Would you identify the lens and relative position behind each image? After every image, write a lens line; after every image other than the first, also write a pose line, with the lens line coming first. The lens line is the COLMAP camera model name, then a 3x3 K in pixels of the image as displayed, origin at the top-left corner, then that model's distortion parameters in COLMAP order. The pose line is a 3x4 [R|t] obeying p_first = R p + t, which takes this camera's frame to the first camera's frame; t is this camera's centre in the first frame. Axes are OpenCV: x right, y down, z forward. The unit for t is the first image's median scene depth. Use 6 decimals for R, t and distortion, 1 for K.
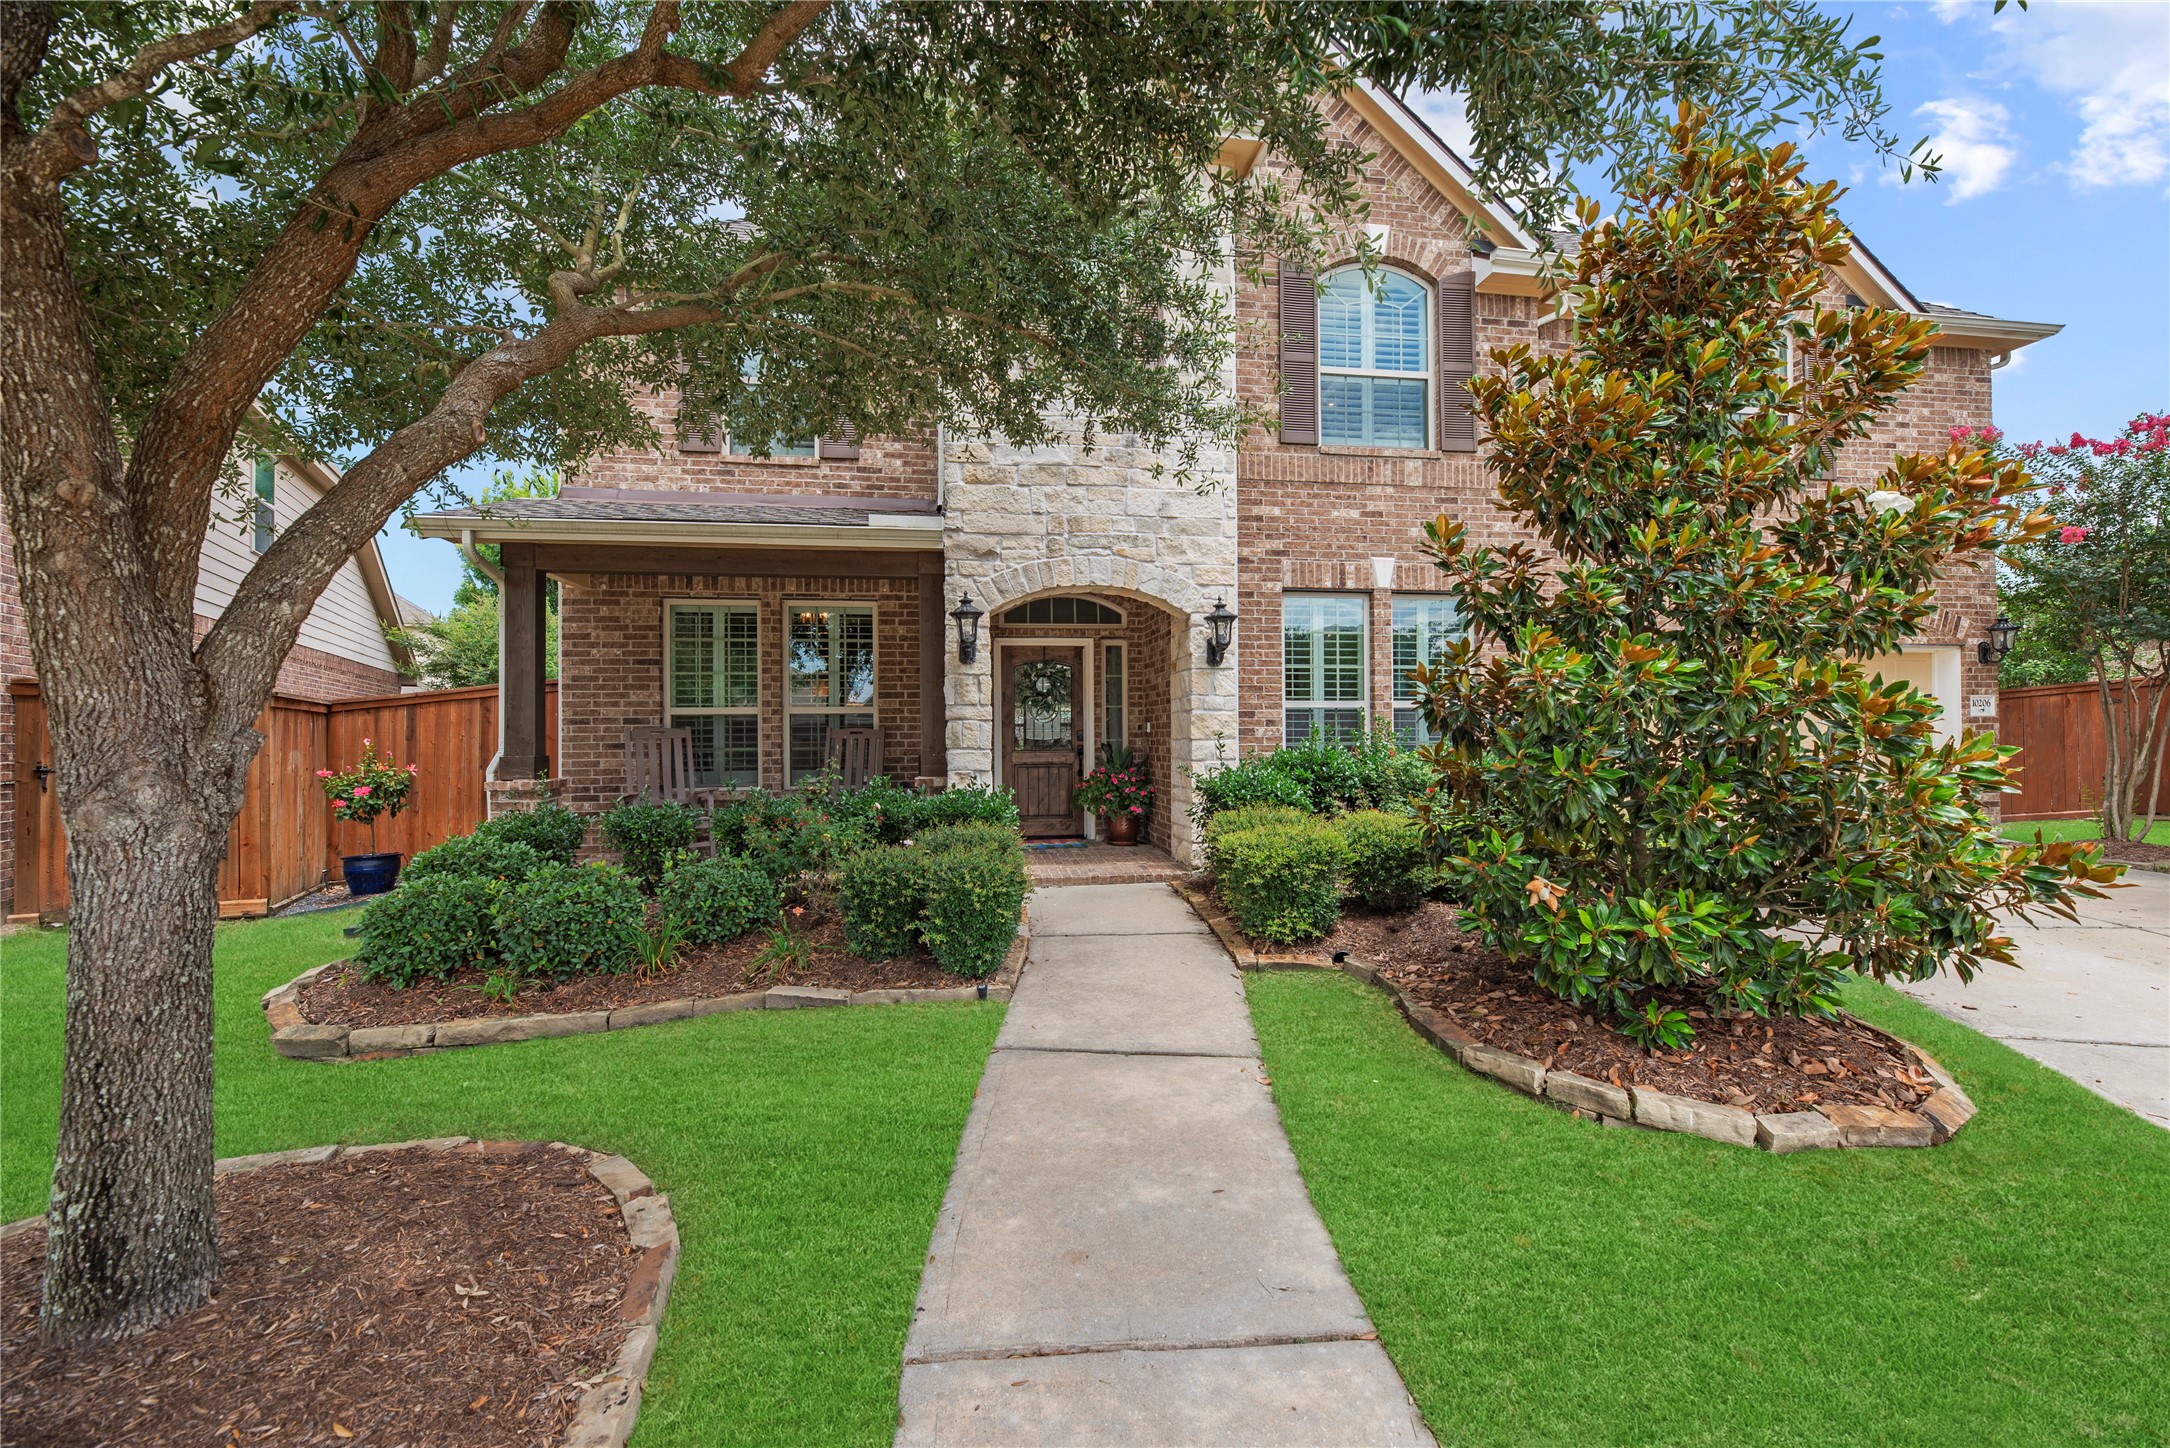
lens RADIAL K [[894.0, 0, 1088.9], [0, 894.0, 719.4], [0, 0, 1]] dist [0.001979, 0.000177]
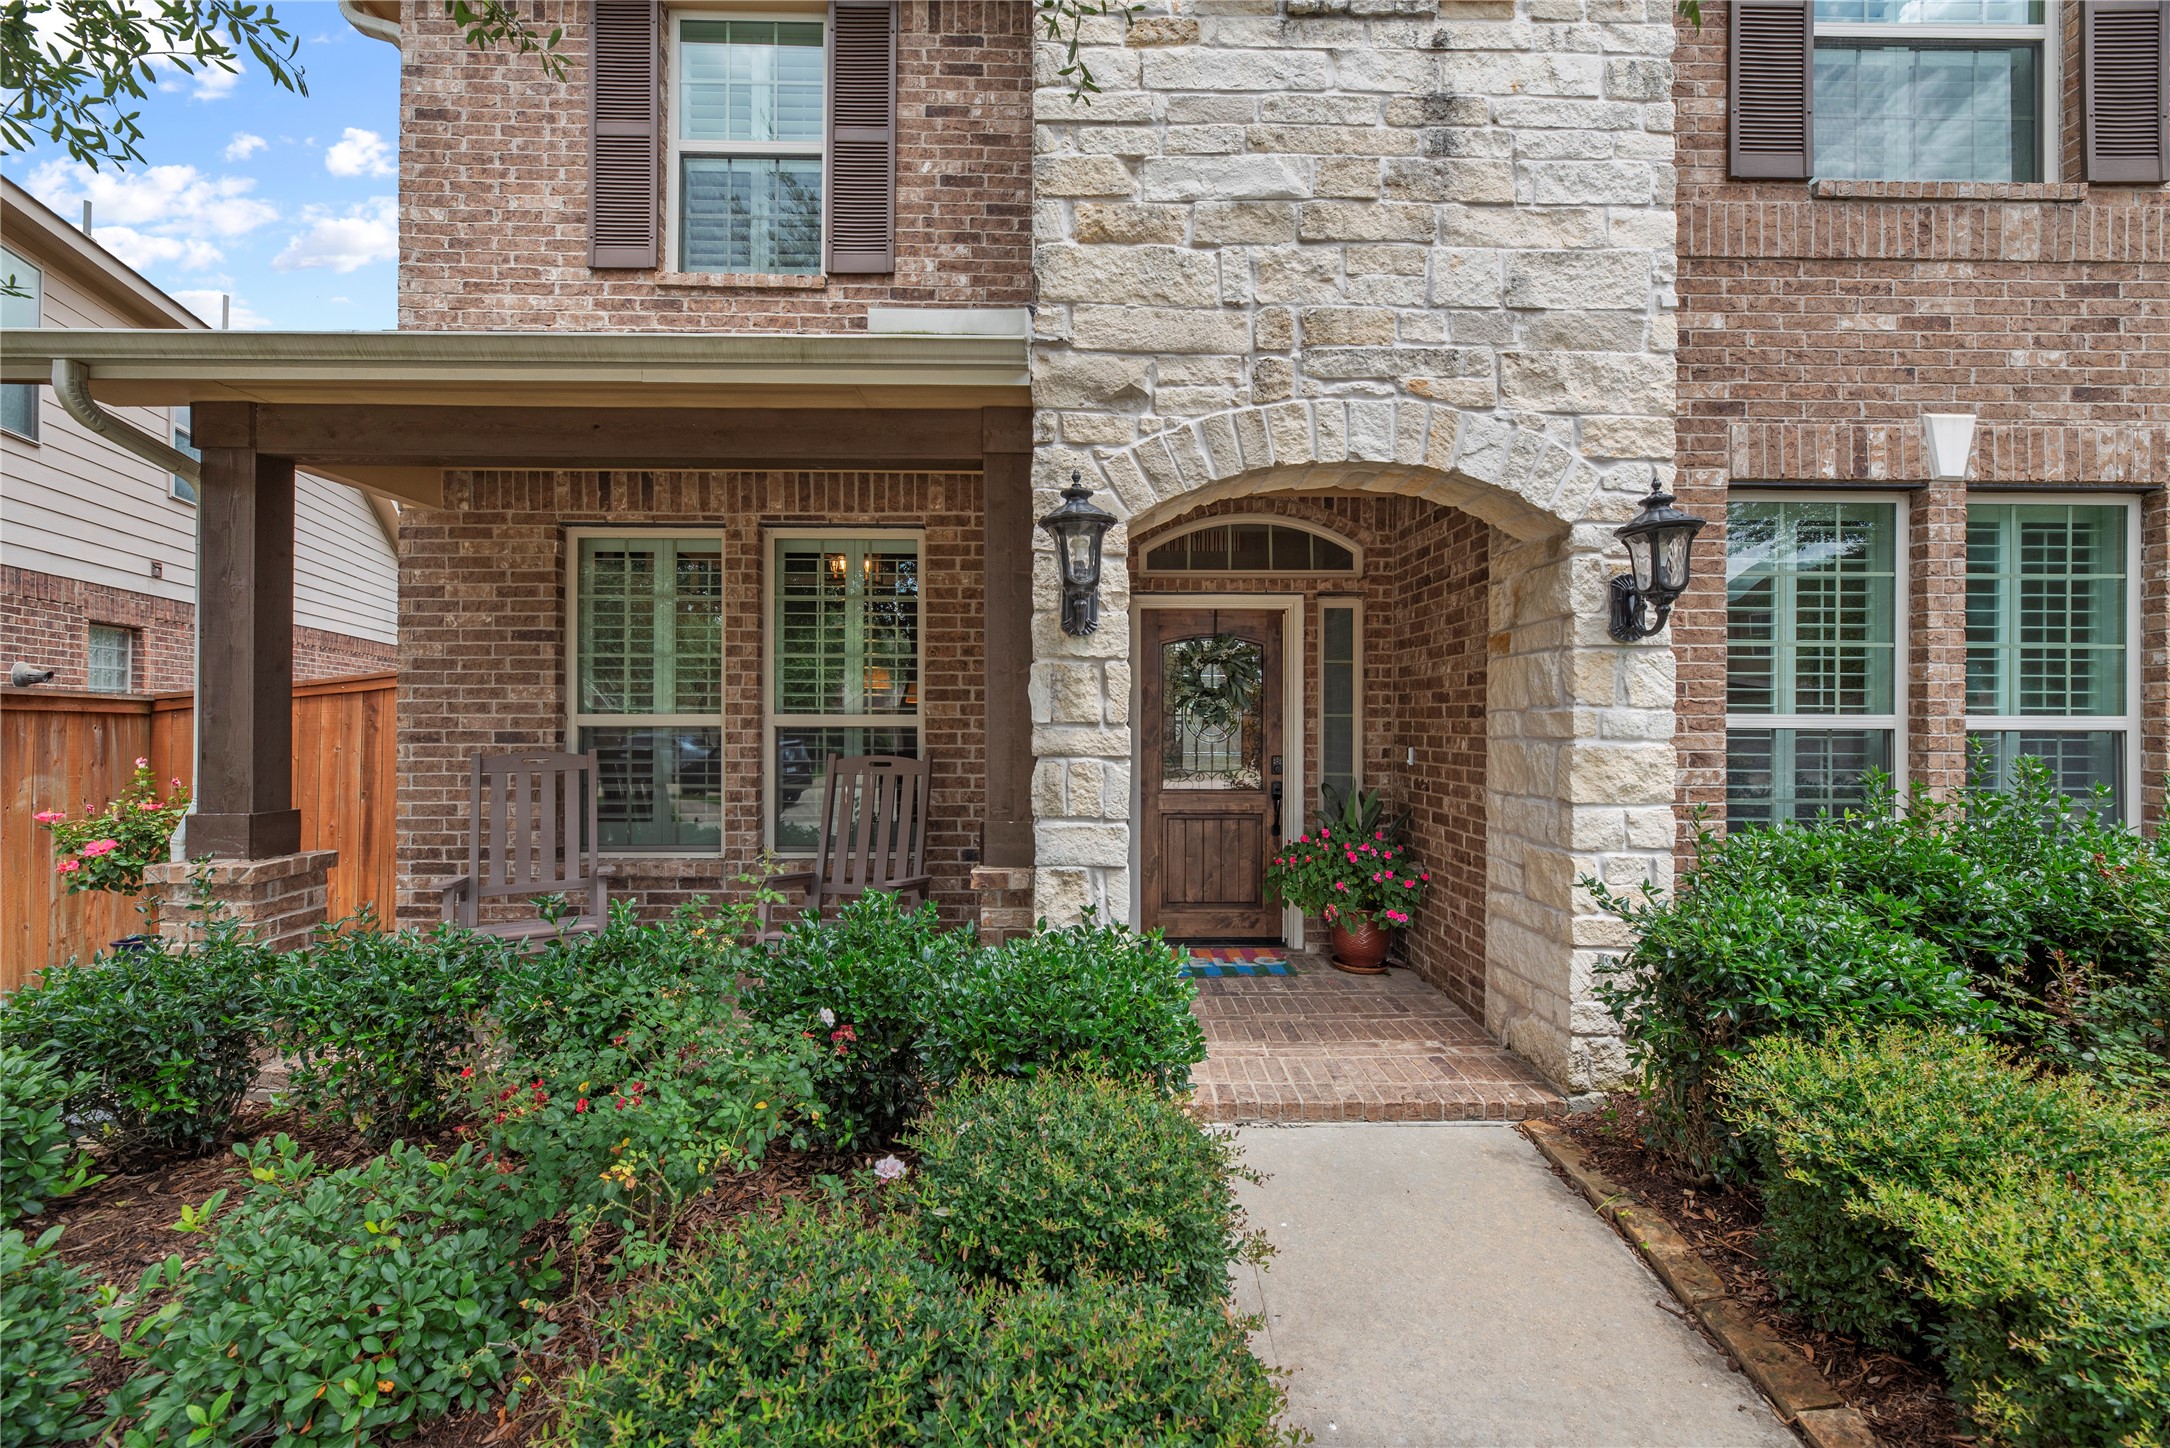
lens RADIAL K [[894.0, 0, 1088.9], [0, 894.0, 719.4], [0, 0, 1]] dist [0.001979, 0.000177]
pose [[0.990862, 0.011235, -0.134410, -0.059100], [-0.008936, 0.999803, 0.017696, -0.023241], [0.134582, -0.016333, 0.990768, 0.469056]]
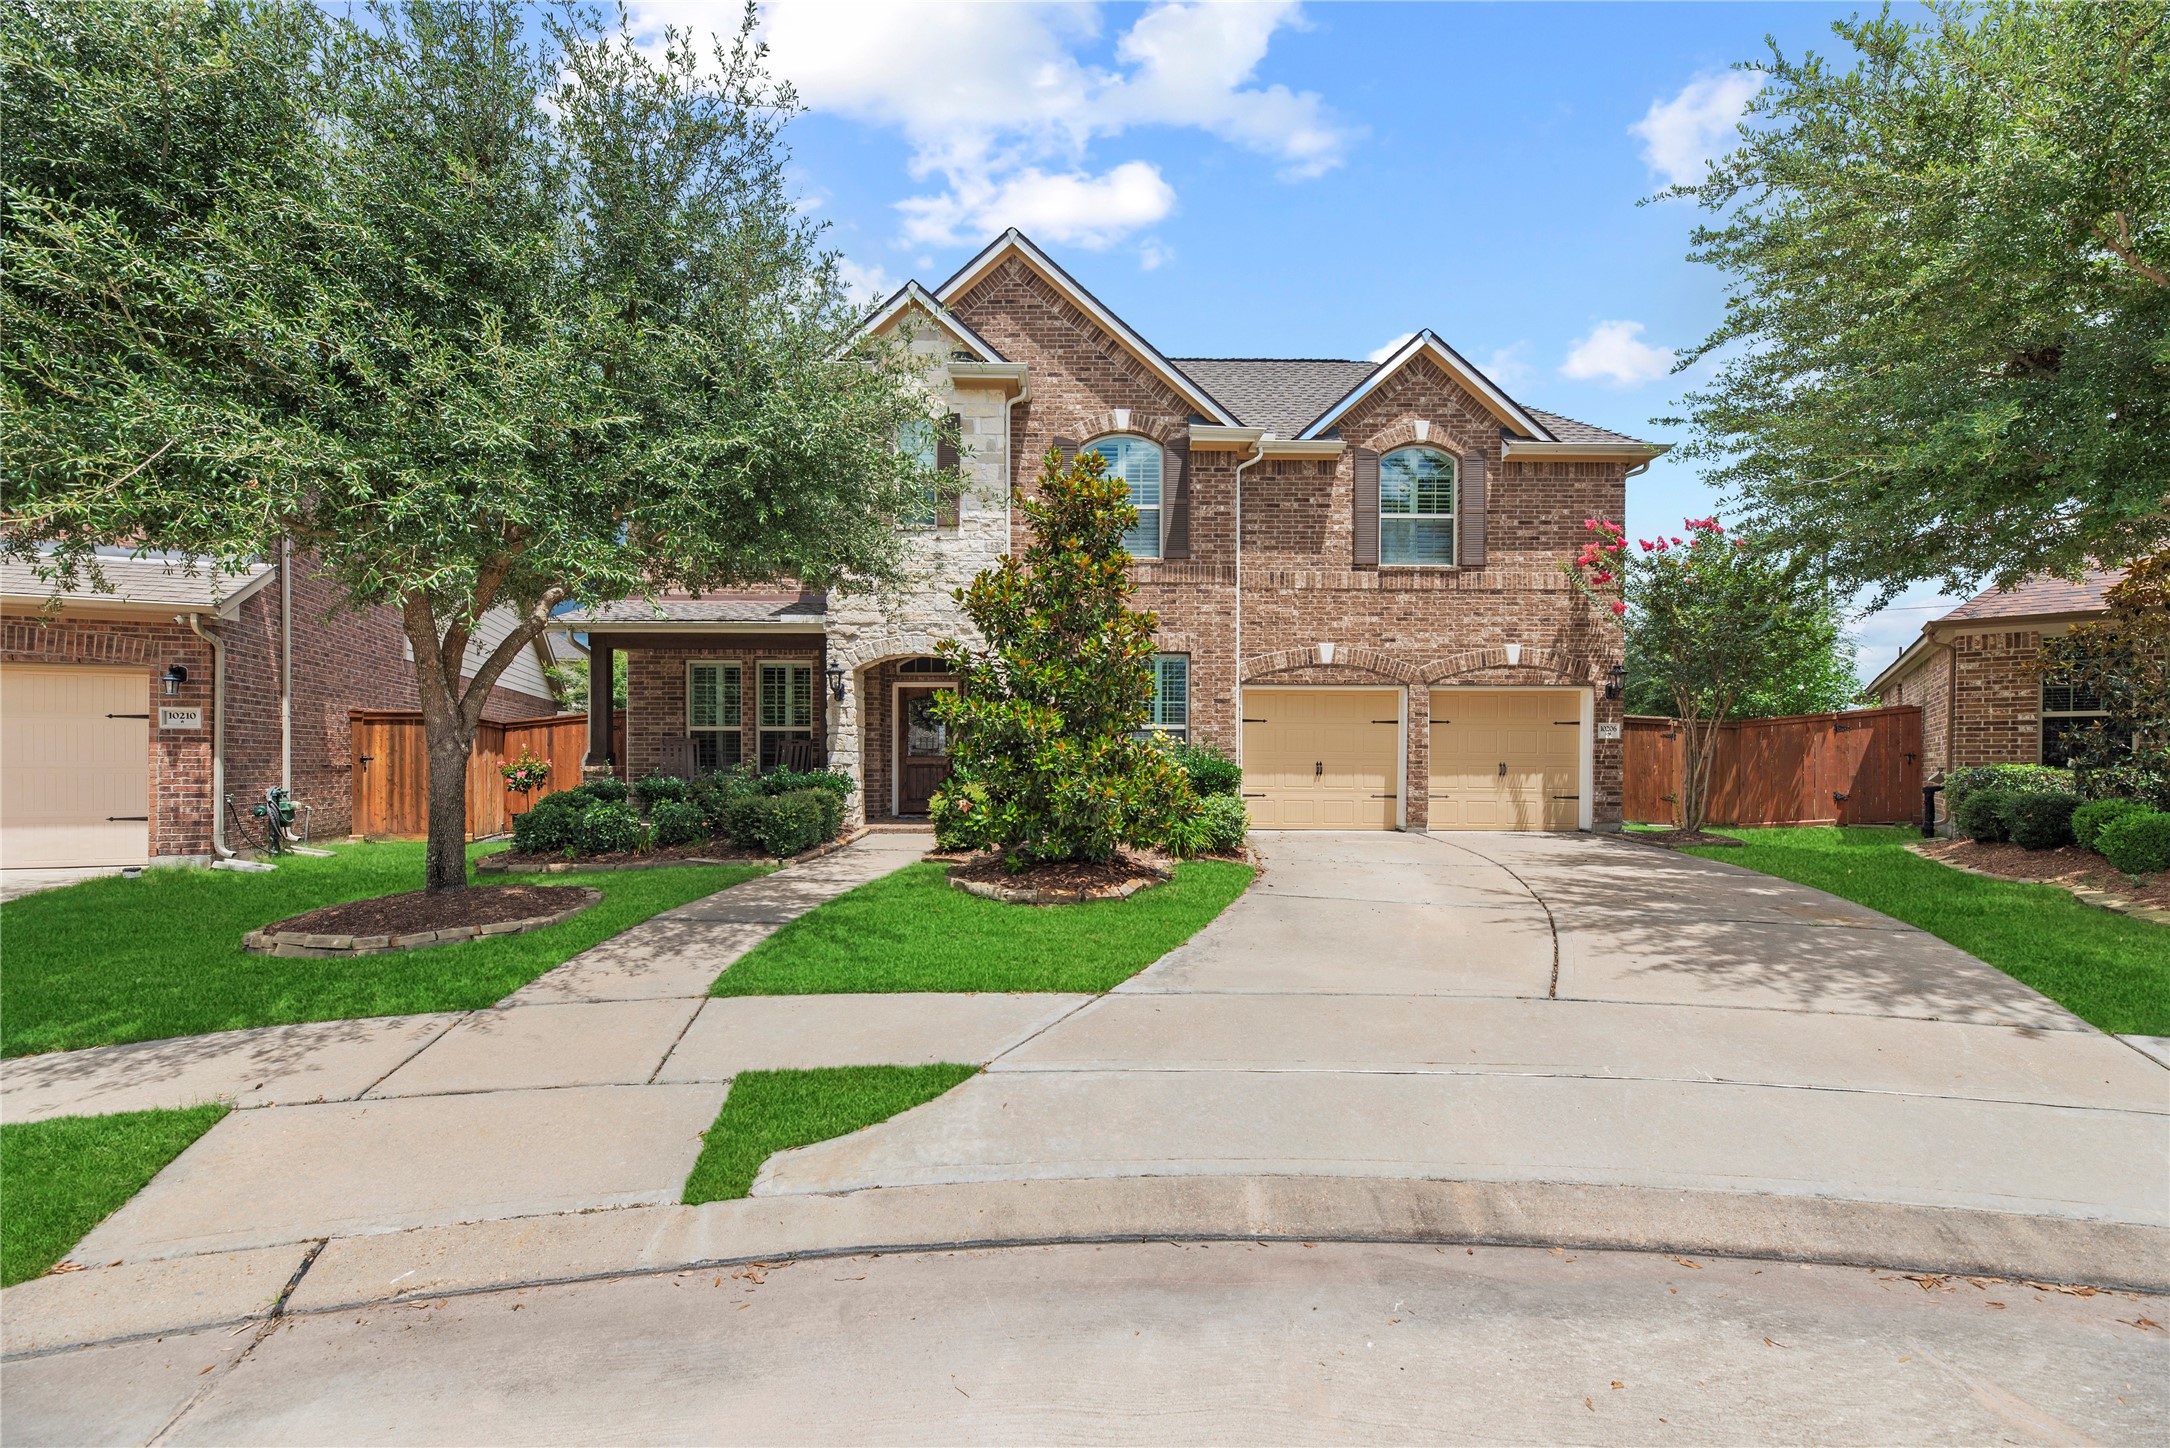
lens RADIAL K [[926.4, 0, 1087.4], [0, 926.4, 768.0], [0, 0, 1]] dist [-0.001021, -0.000050]
pose [[0.988740, 0.012161, -0.149147, 0.509921], [-0.008418, 0.999634, 0.025704, 0.013349], [0.149405, -0.024160, 0.988481, -0.574655]]
